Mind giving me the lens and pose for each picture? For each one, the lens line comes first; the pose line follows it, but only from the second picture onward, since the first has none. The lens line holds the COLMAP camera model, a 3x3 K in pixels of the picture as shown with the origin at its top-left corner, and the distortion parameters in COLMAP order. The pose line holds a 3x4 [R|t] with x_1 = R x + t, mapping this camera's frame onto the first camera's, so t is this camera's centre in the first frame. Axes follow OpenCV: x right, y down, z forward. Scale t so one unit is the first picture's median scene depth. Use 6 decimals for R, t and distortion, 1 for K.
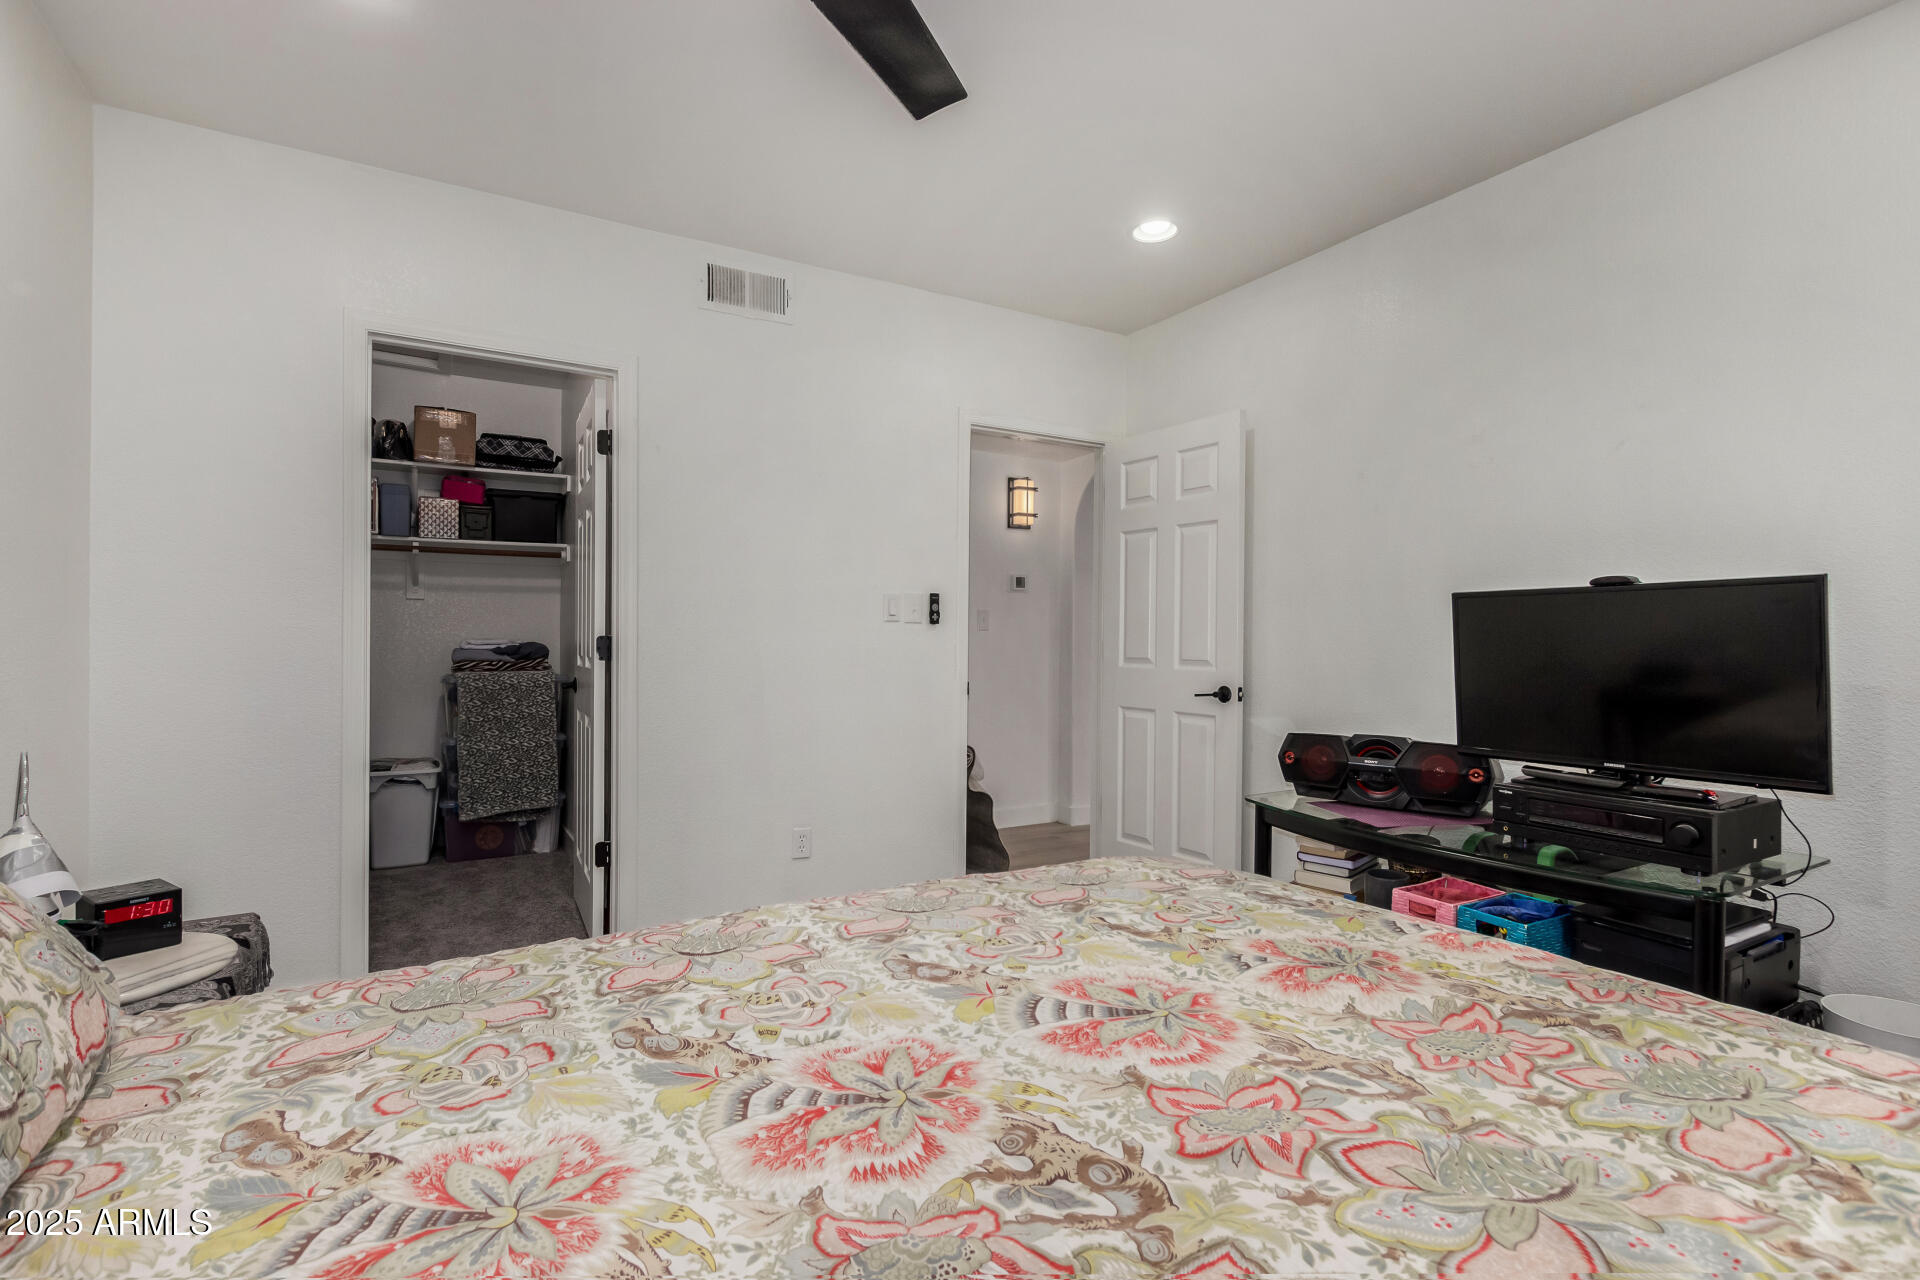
lens RADIAL K [[904.3, 0, 965.7], [0, 904.3, 647.6], [0, 0, 1]] dist [0.003149, -0.002752]
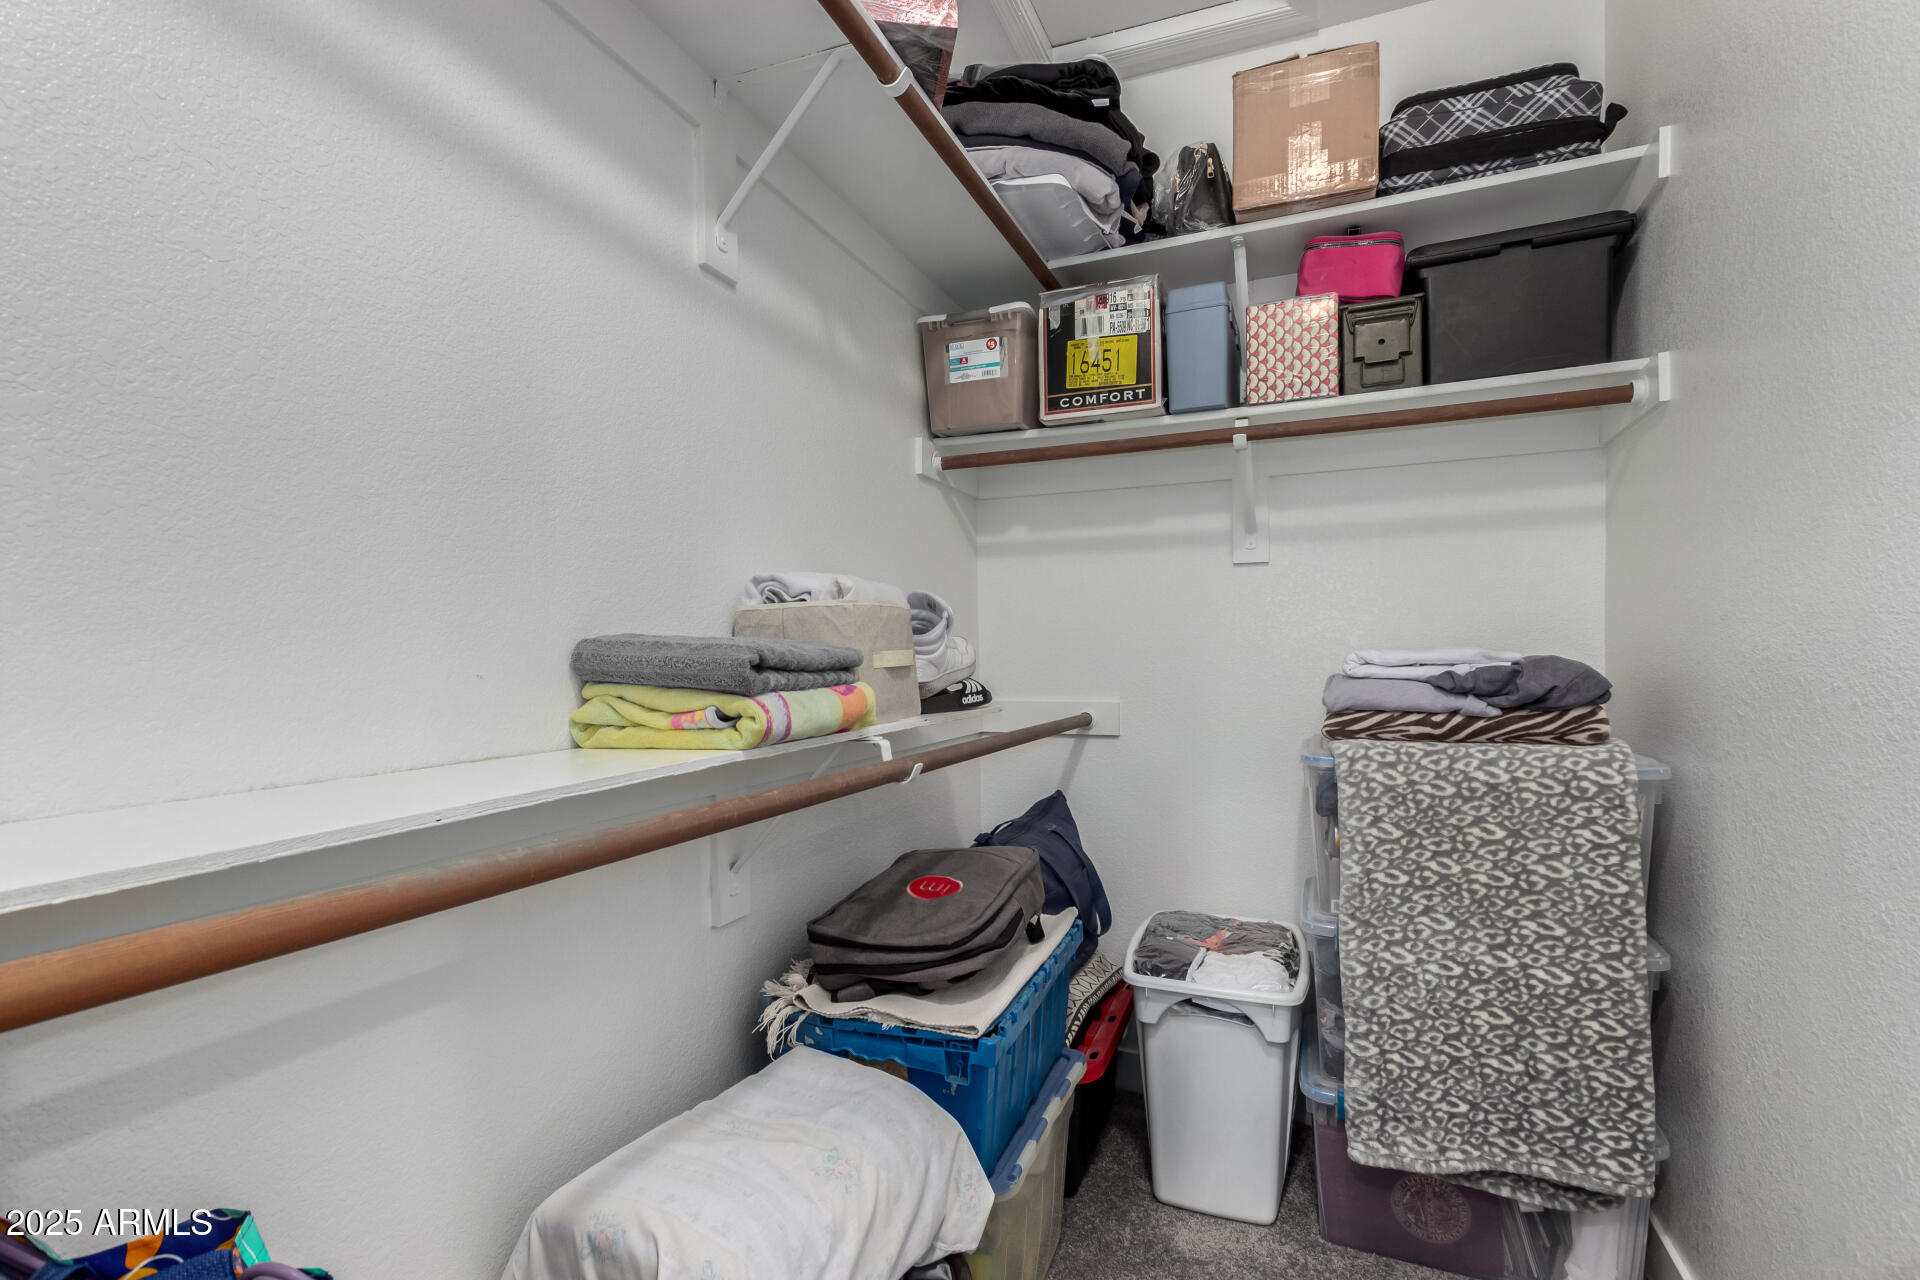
lens RADIAL K [[904.3, 0, 961.6], [0, 904.3, 653.3], [0, 0, 1]] dist [0.003149, -0.002752]
pose [[0.609534, -0.011273, -0.792680, -0.352822], [0.007477, 0.999936, -0.008471, -0.006523], [0.792725, -0.000764, 0.609579, 0.635959]]
